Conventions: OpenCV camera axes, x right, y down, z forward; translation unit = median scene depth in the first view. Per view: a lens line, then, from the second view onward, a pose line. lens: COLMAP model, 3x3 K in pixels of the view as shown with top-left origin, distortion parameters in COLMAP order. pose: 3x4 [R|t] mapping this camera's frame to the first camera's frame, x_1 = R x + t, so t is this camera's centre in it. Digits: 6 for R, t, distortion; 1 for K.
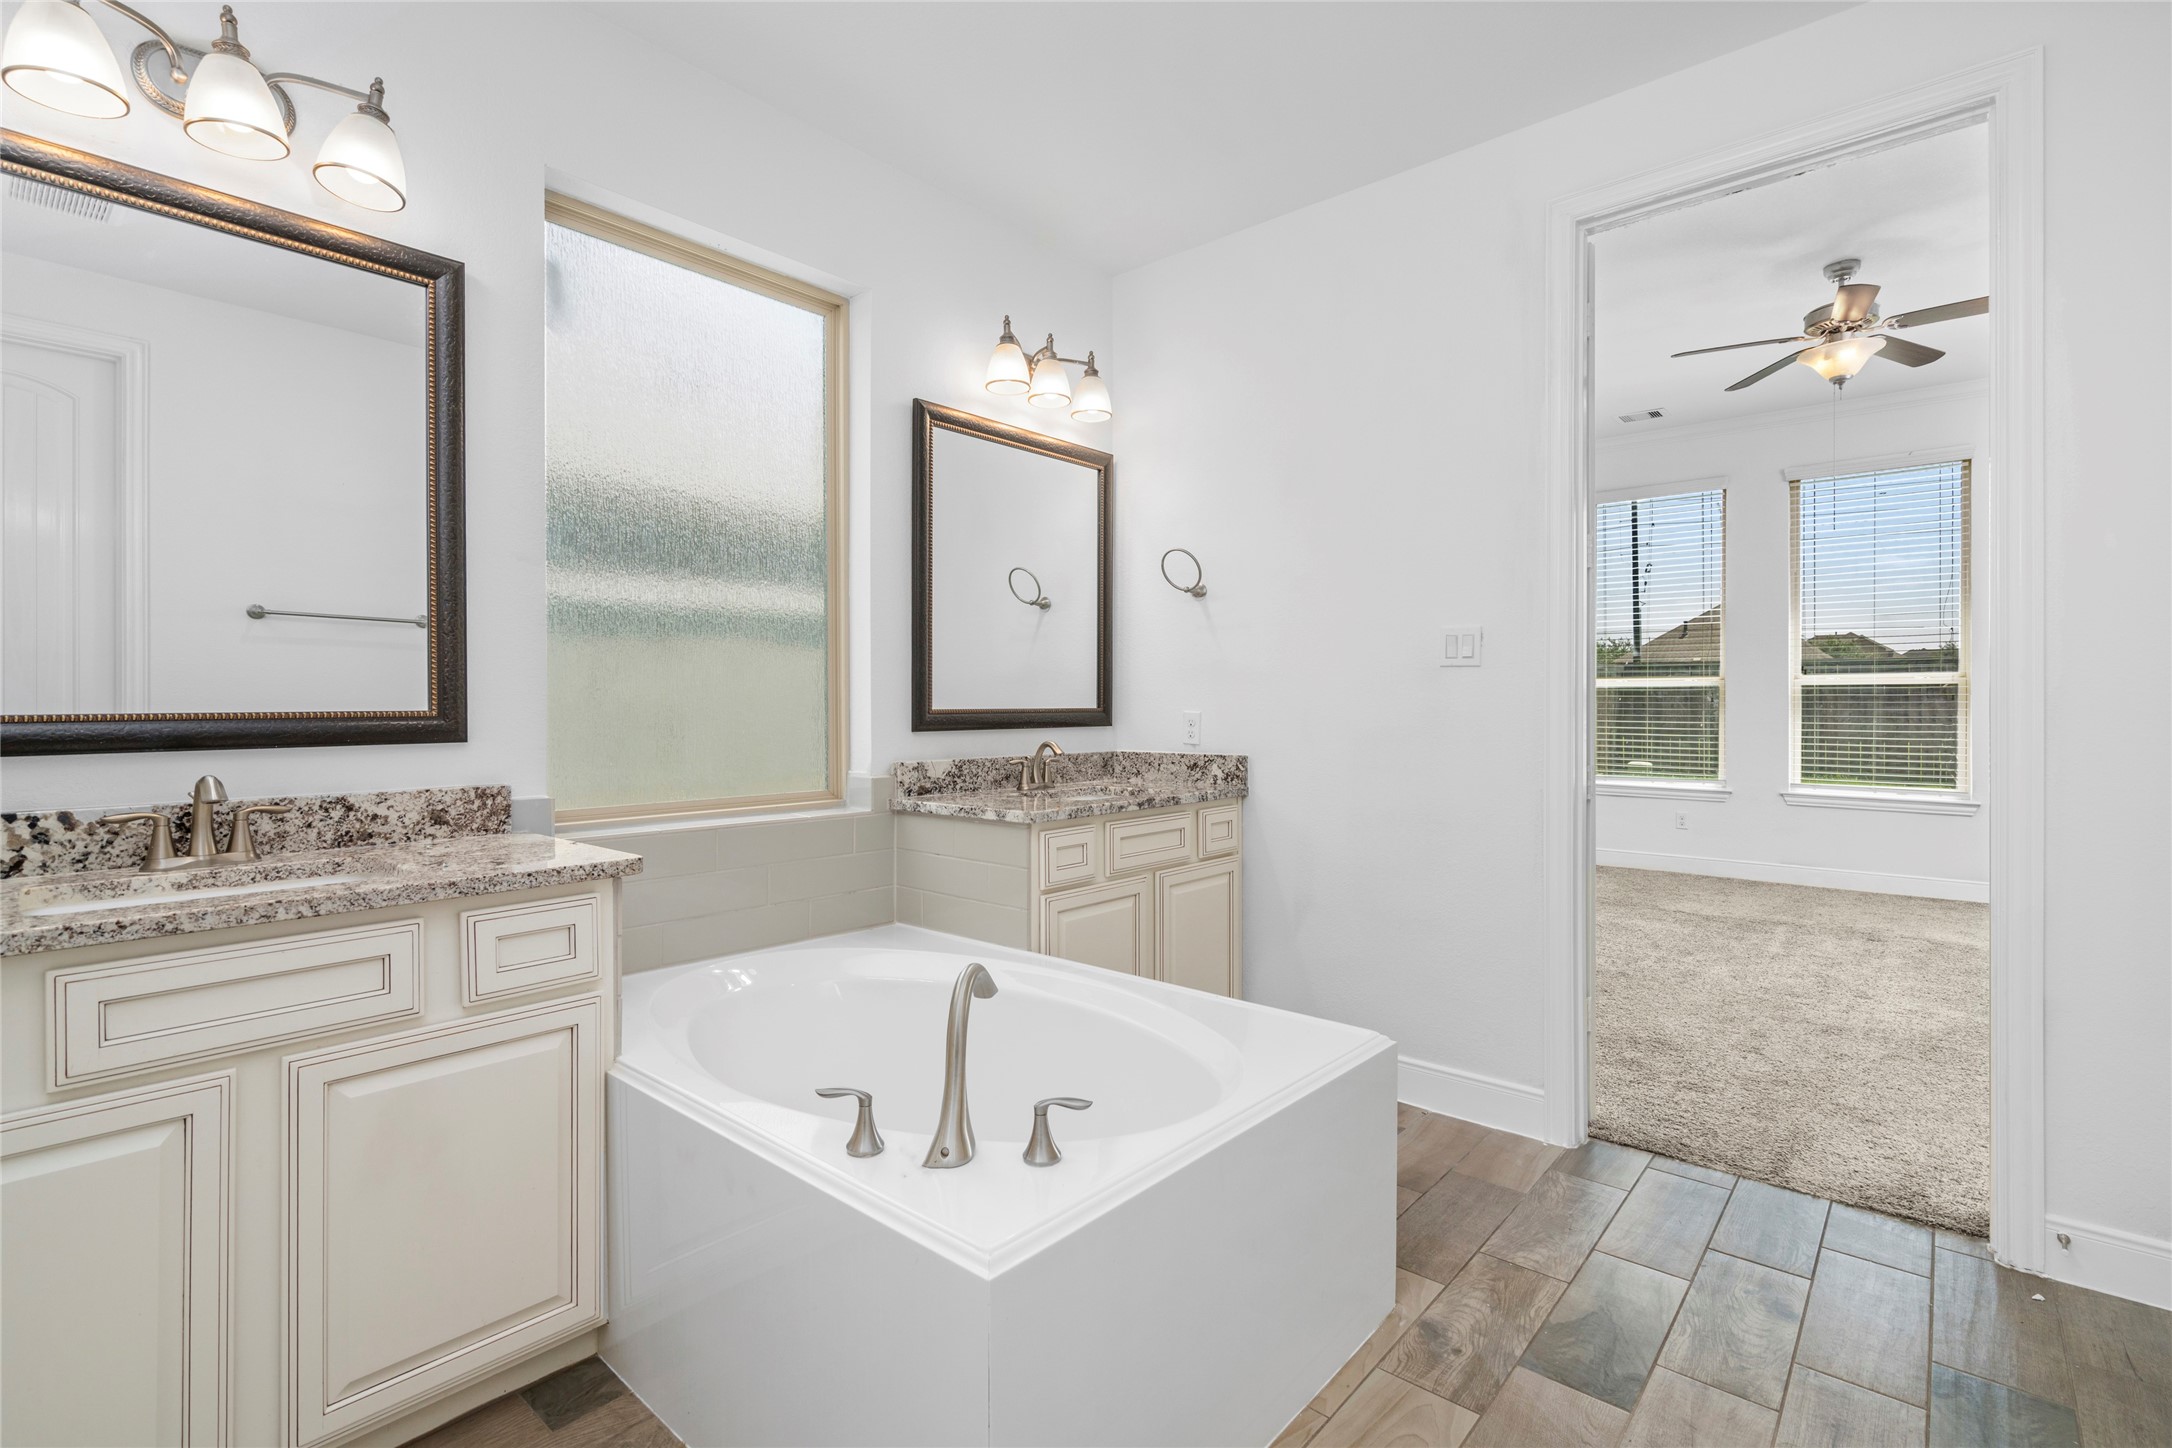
lens RADIAL K [[992.5, 0, 1035.2], [0, 992.5, 723.0], [0, 0, 1]] dist [-0.005386, 0.005101]
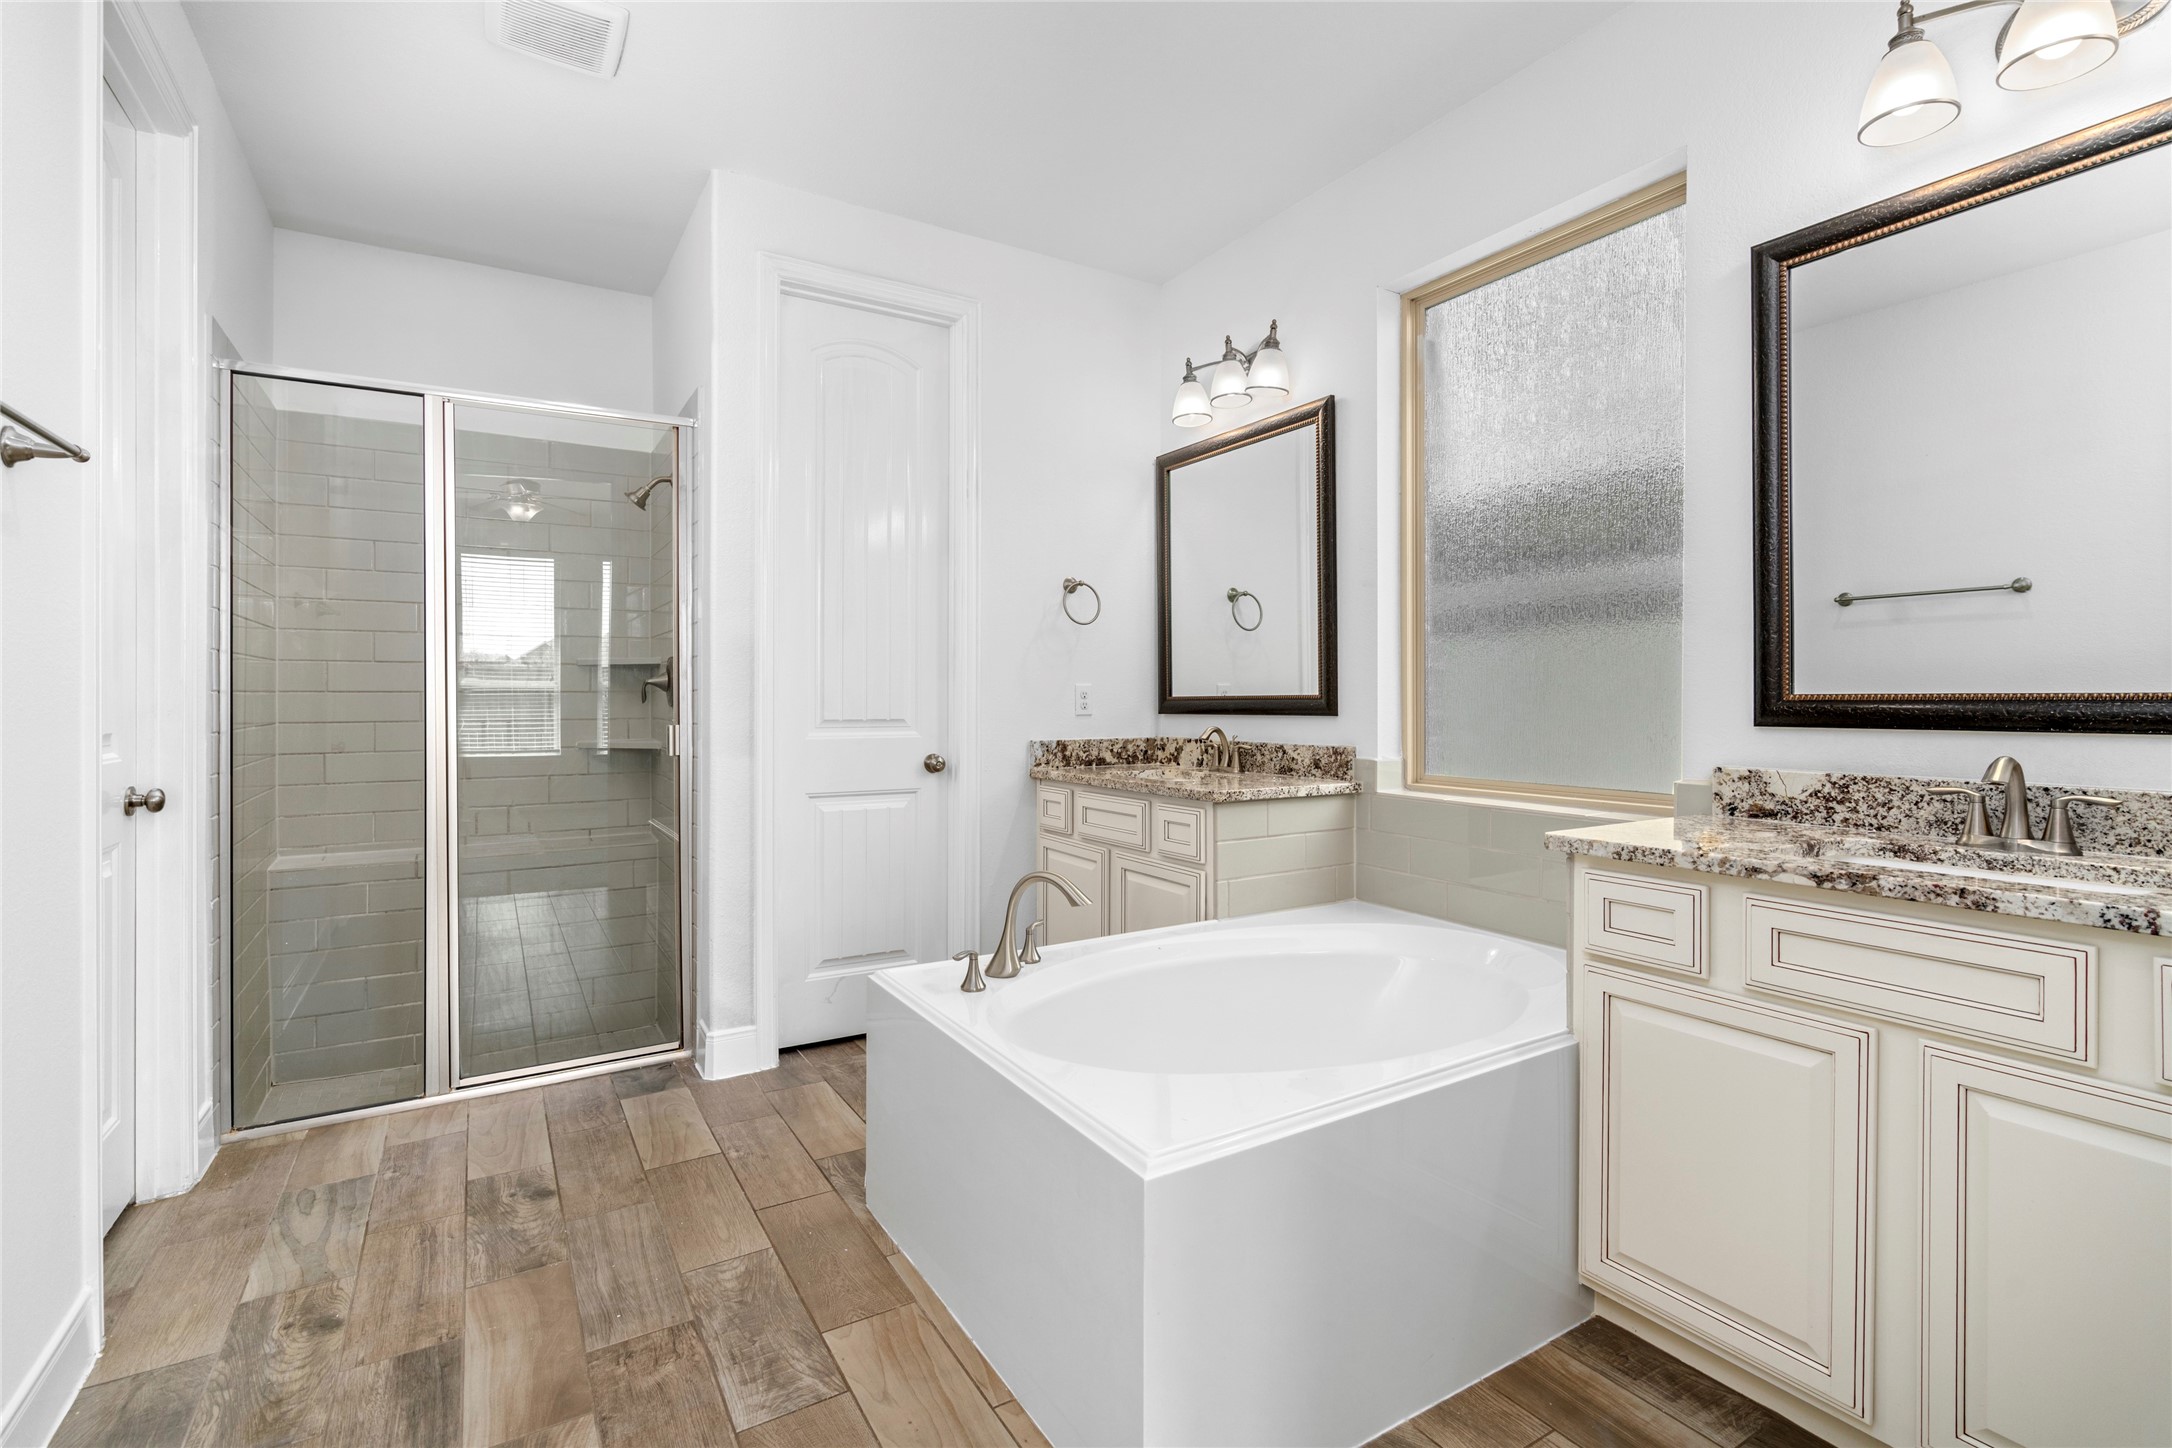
lens RADIAL K [[992.5, 0, 1082.8], [0, 992.5, 717.7], [0, 0, 1]] dist [-0.005386, 0.005101]
pose [[-0.276689, 0.026247, -0.960601, 0.712333], [-0.008749, 0.999517, 0.029830, -0.014552], [0.960920, 0.016658, -0.276325, 0.772700]]
